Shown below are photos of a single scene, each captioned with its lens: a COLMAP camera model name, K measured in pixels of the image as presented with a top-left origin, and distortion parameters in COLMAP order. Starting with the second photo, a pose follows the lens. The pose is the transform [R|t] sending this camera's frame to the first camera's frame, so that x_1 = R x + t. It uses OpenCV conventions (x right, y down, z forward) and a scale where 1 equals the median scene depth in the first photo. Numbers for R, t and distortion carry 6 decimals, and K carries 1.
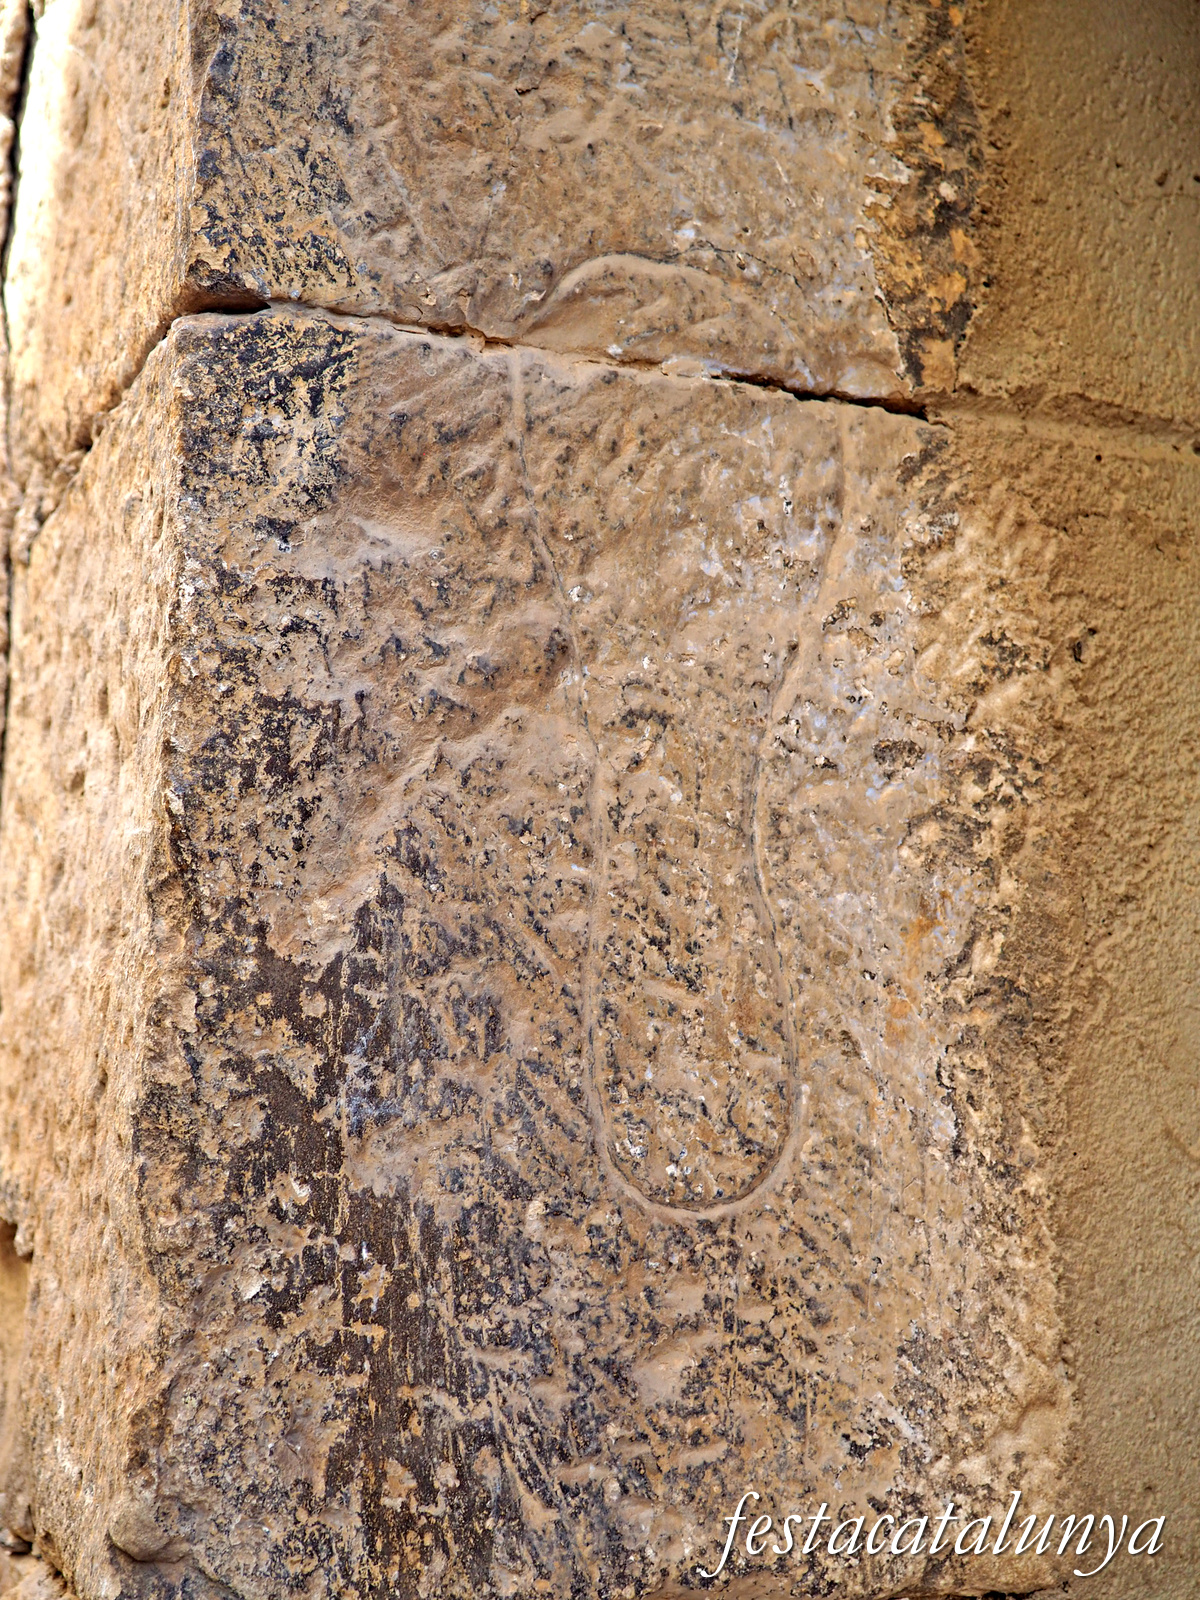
lens RADIAL K [[2416.9, 0, 600.9], [0, 2416.9, 799.7], [0, 0, 1]] dist [0.014709, 0.000000]
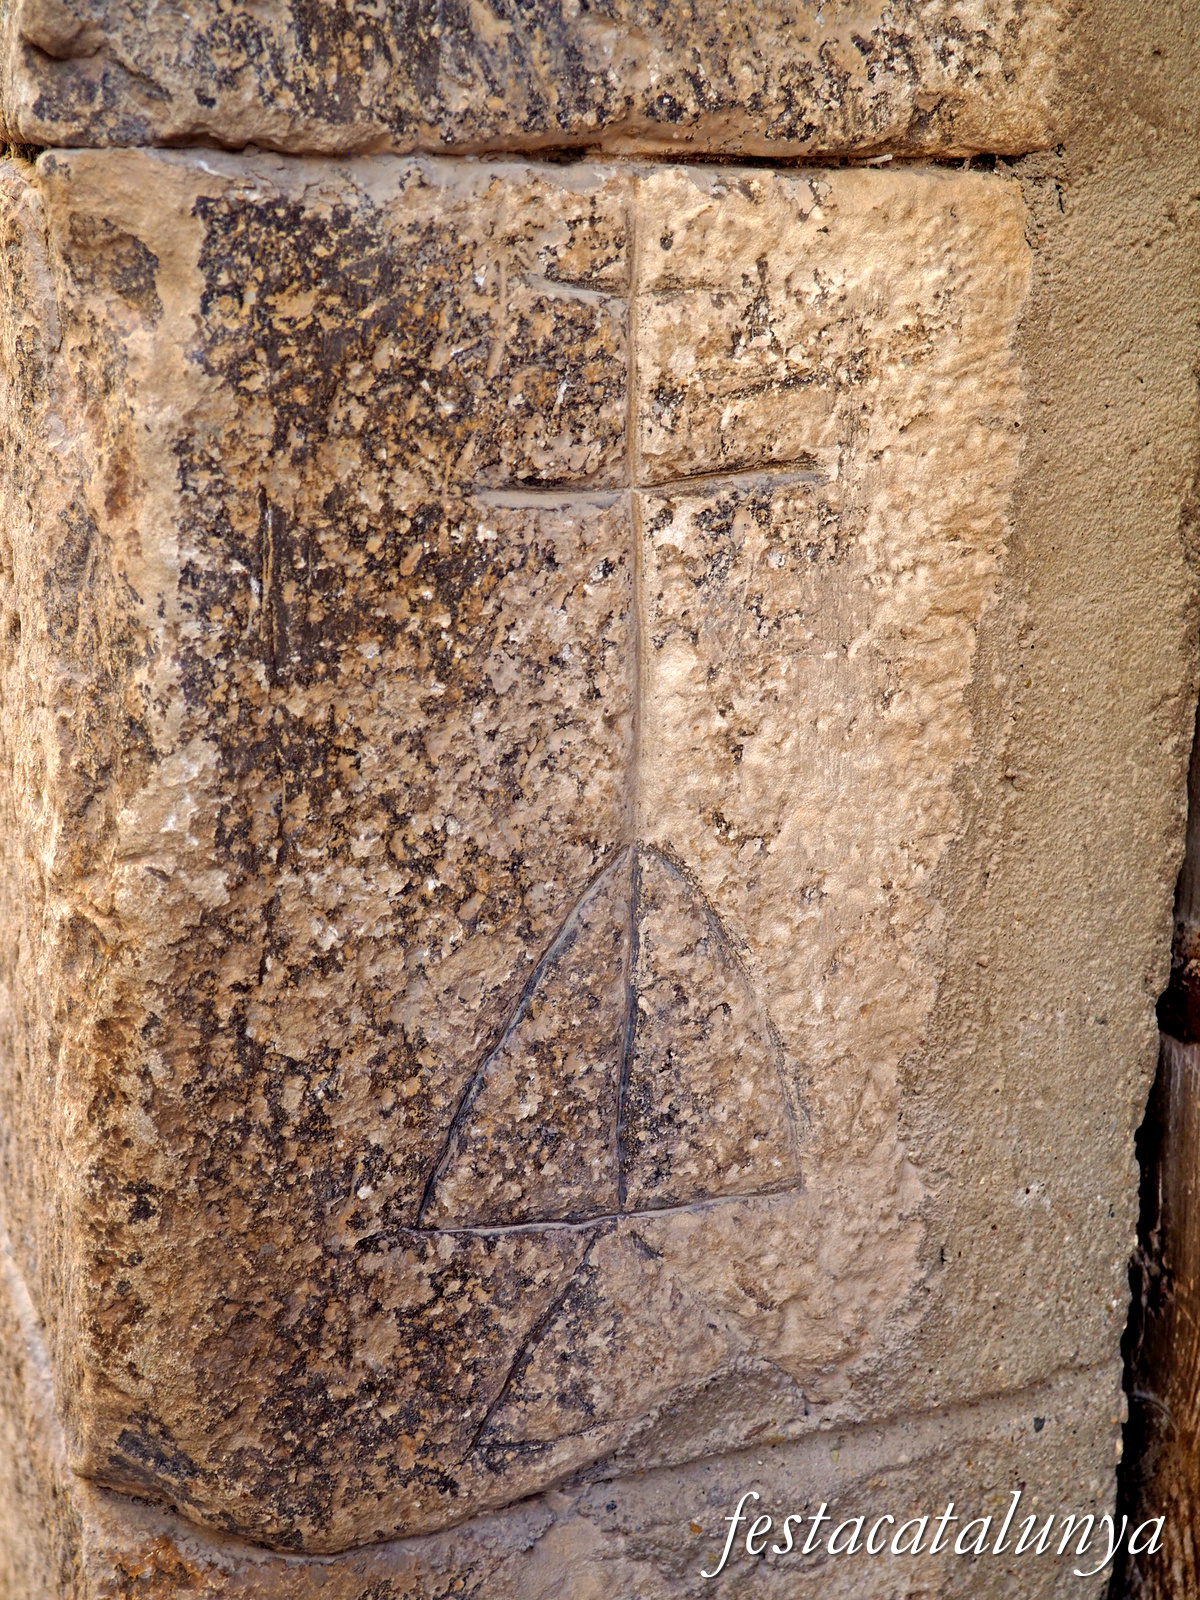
lens RADIAL K [[2145.8, 0, 599.8], [0, 2145.8, 800.1], [0, 0, 1]] dist [0.012944, 0.000000]
pose [[0.999571, -0.000775, -0.029275, 0.040003], [0.012112, 0.921084, 0.389175, 0.250554], [0.026663, -0.389363, 0.920698, 0.134948]]
